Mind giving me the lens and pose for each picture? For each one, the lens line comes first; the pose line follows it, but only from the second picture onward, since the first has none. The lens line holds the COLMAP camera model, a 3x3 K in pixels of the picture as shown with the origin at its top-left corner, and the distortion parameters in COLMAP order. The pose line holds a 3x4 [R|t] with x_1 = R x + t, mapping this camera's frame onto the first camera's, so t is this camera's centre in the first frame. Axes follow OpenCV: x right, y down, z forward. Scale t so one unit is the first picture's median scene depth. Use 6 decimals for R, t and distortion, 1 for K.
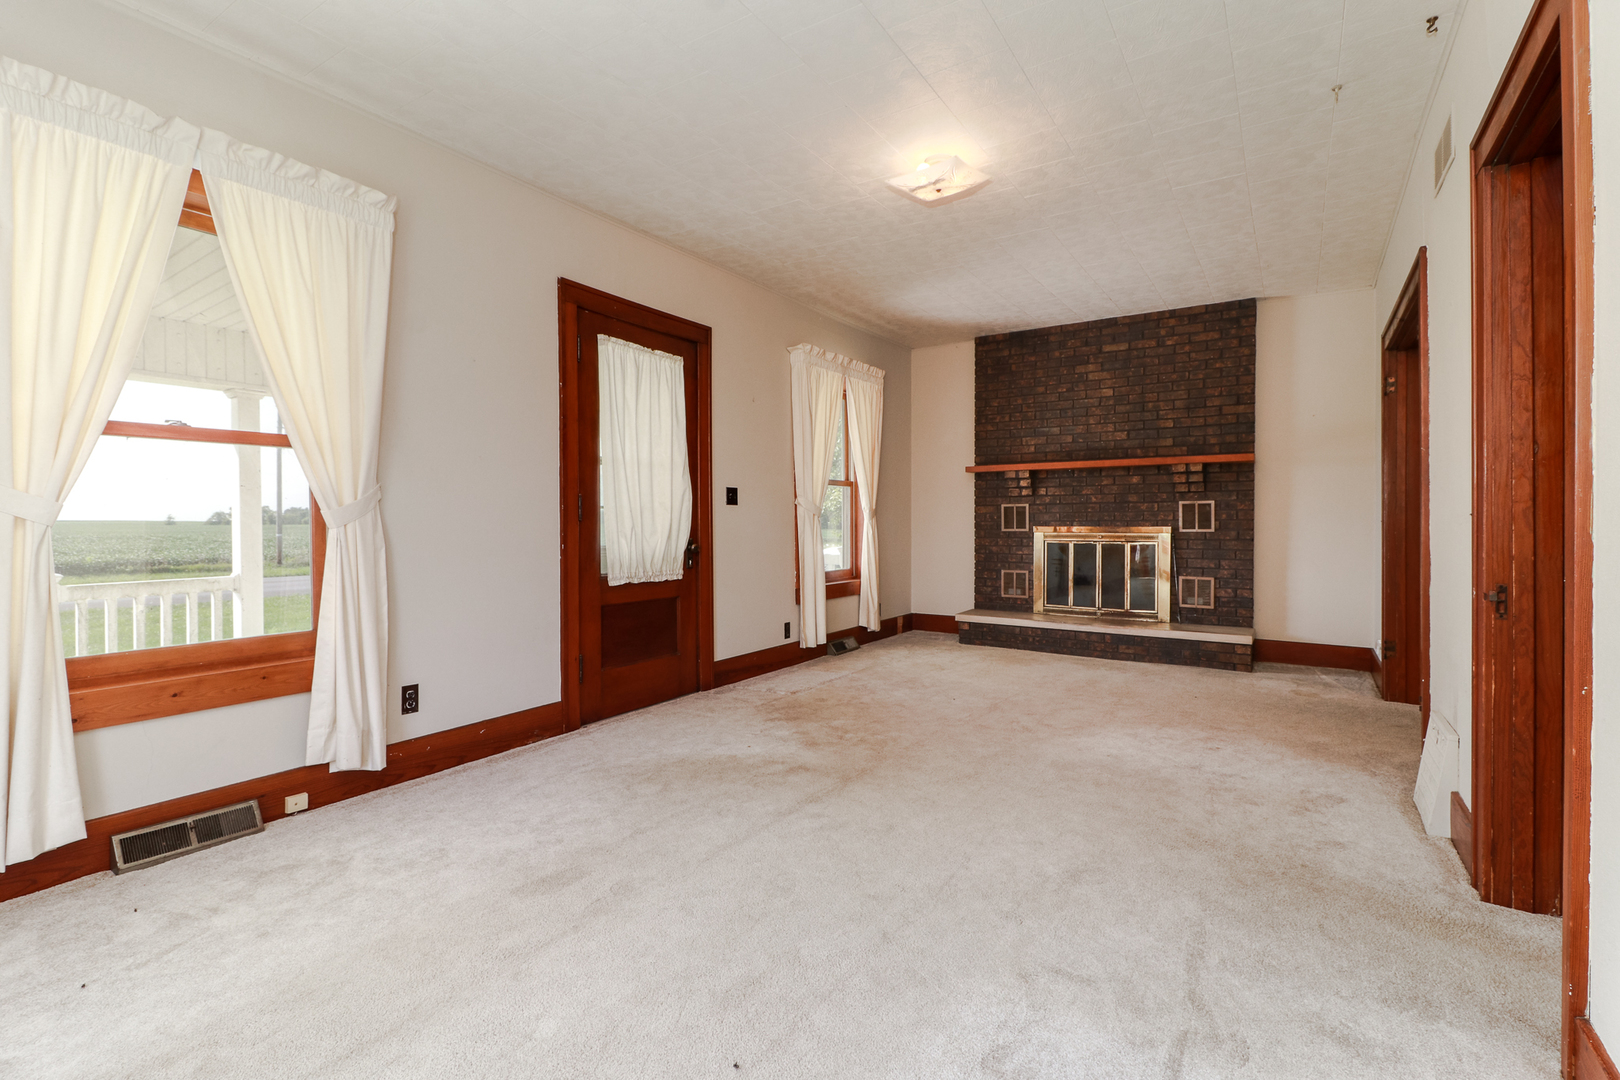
lens RADIAL K [[739.8, 0, 802.8], [0, 739.8, 534.1], [0, 0, 1]] dist [0.022301, -0.014950]
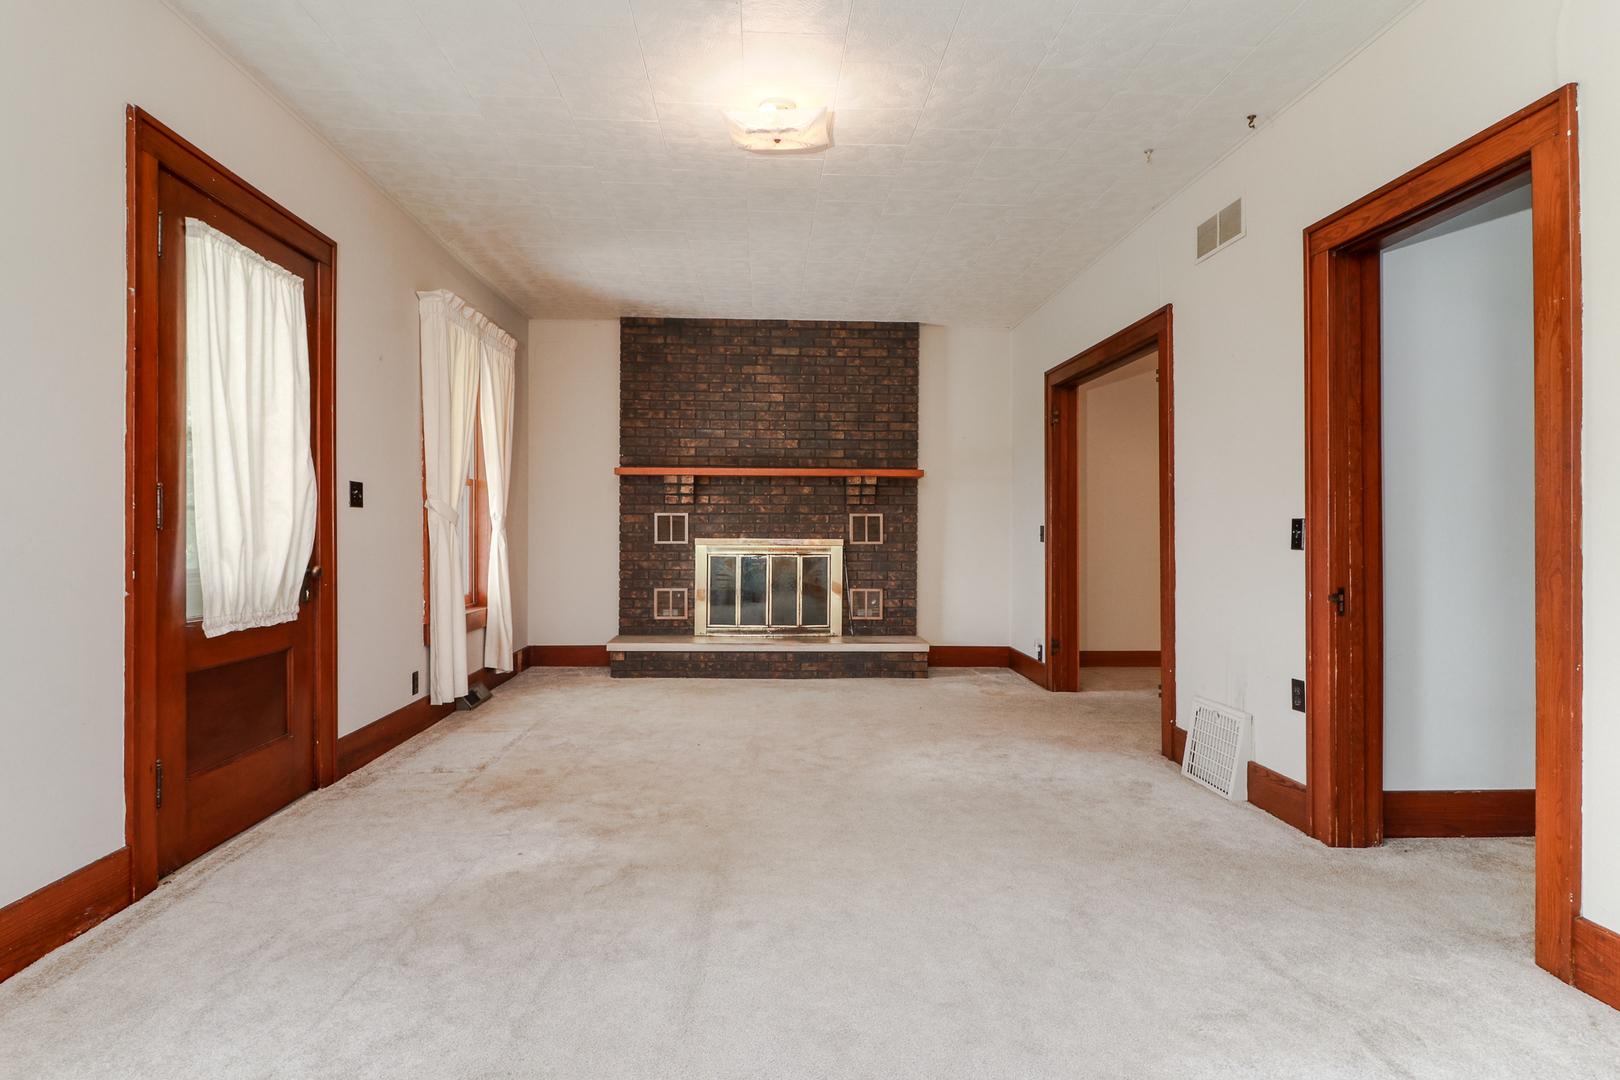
lens RADIAL K [[835.4, 0, 783.7], [0, 835.4, 536.5], [0, 0, 1]] dist [0.013076, -0.011863]
pose [[0.814024, 0.002024, 0.580828, -0.230663], [0.004269, 0.999946, -0.009467, -0.003376], [-0.580816, 0.010186, 0.813971, 0.145836]]
